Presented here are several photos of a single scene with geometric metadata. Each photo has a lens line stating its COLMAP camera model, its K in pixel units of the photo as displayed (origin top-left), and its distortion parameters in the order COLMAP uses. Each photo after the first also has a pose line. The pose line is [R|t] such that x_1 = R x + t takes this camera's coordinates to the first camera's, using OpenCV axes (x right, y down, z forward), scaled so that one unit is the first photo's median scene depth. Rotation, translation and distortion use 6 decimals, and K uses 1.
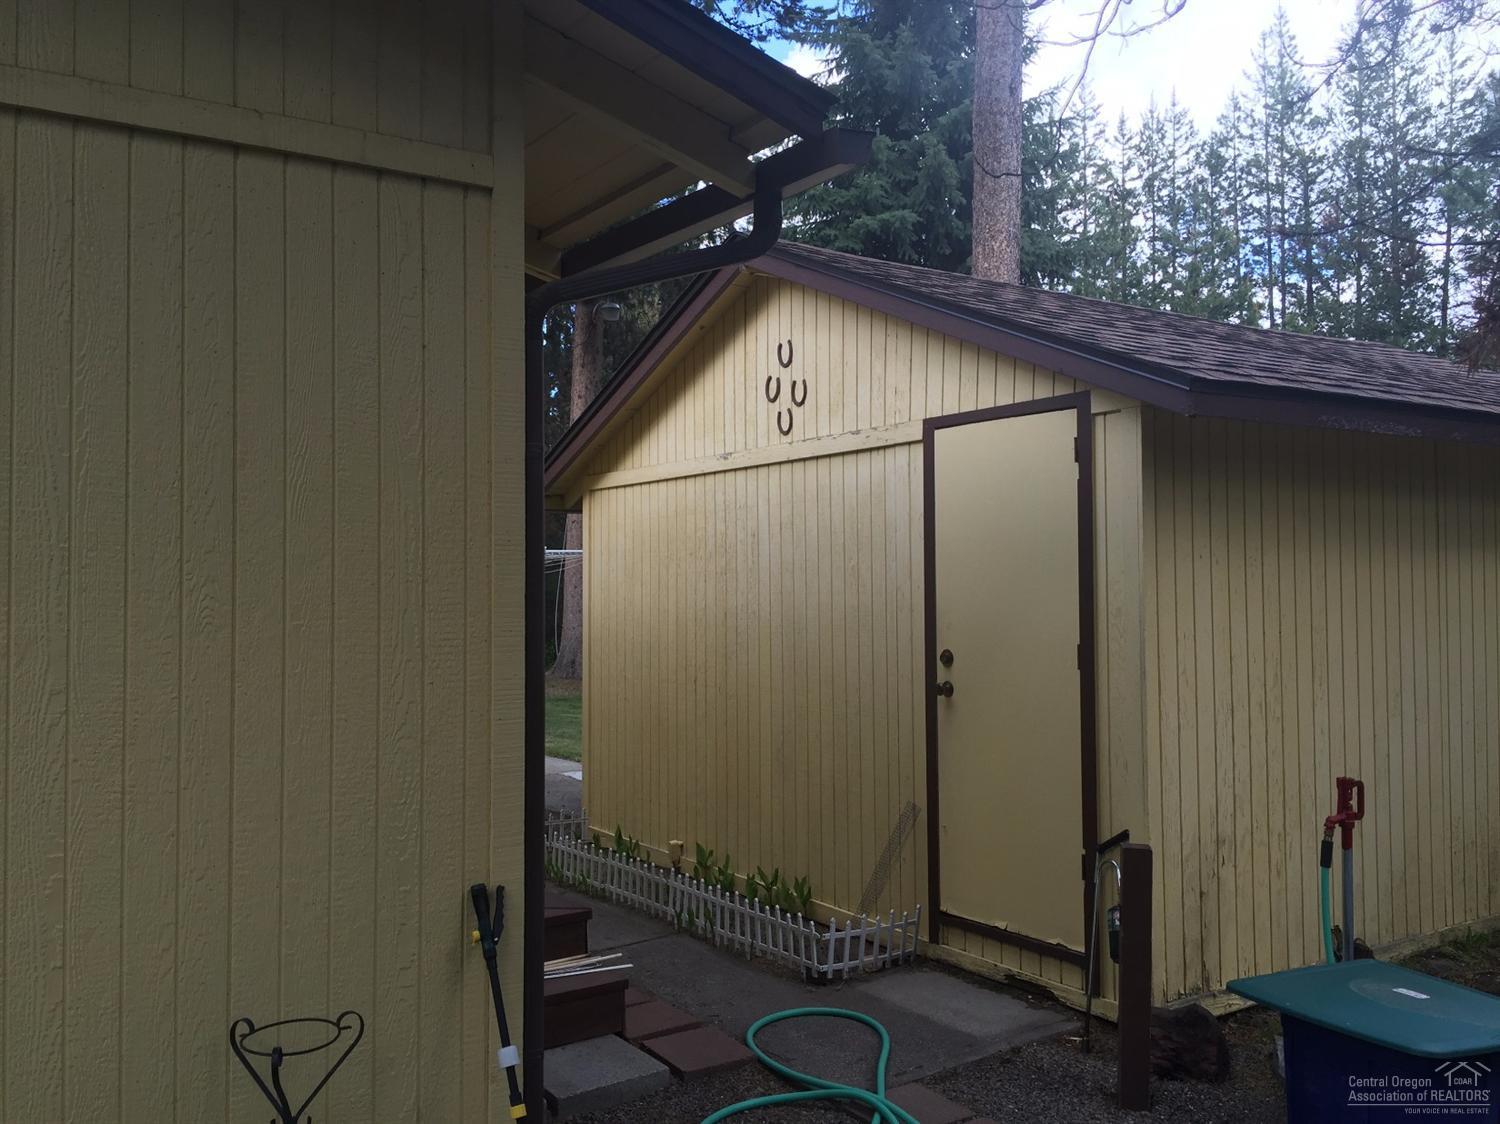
lens RADIAL K [[1288.0, 0, 750.9], [0, 1288.0, 529.1], [0, 0, 1]] dist [-0.010788, -0.016431]
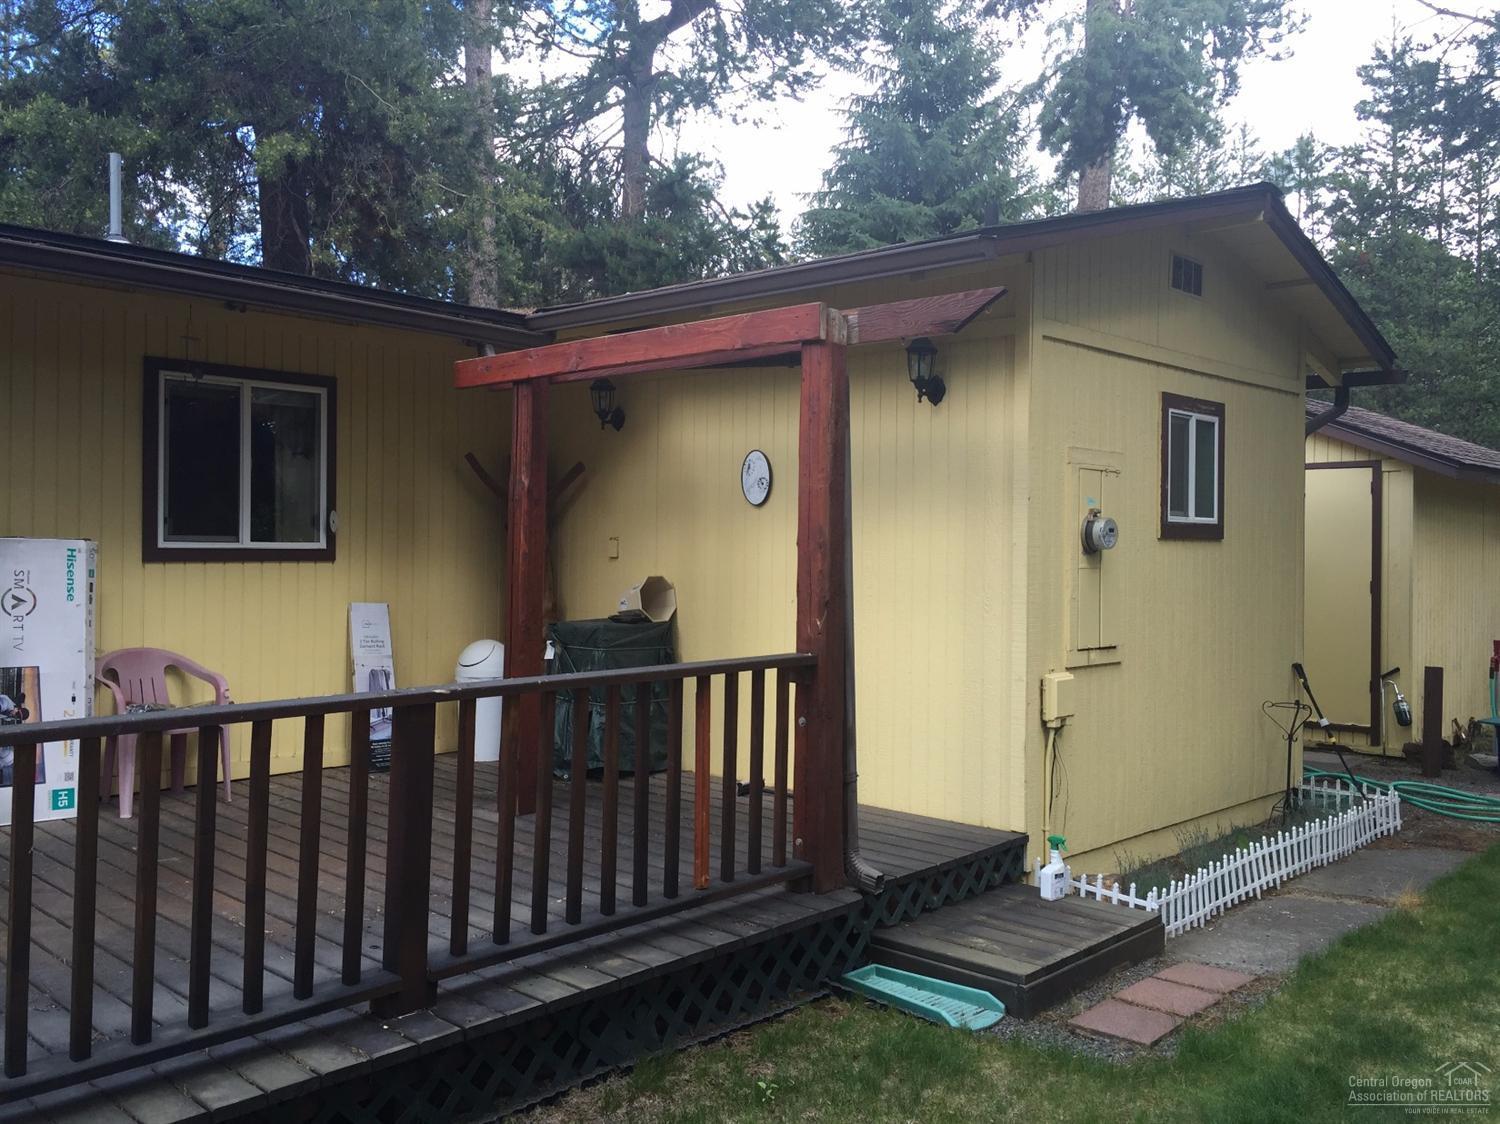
lens RADIAL K [[1263.7, 0, 750.0], [0, 1263.7, 562.0], [0, 0, 1]] dist [0.002341, 0.000527]
pose [[0.975586, 0.020137, 0.218692, -0.322813], [-0.032002, 0.998193, 0.050851, -0.003947], [-0.217273, -0.056608, 0.974468, -0.213653]]
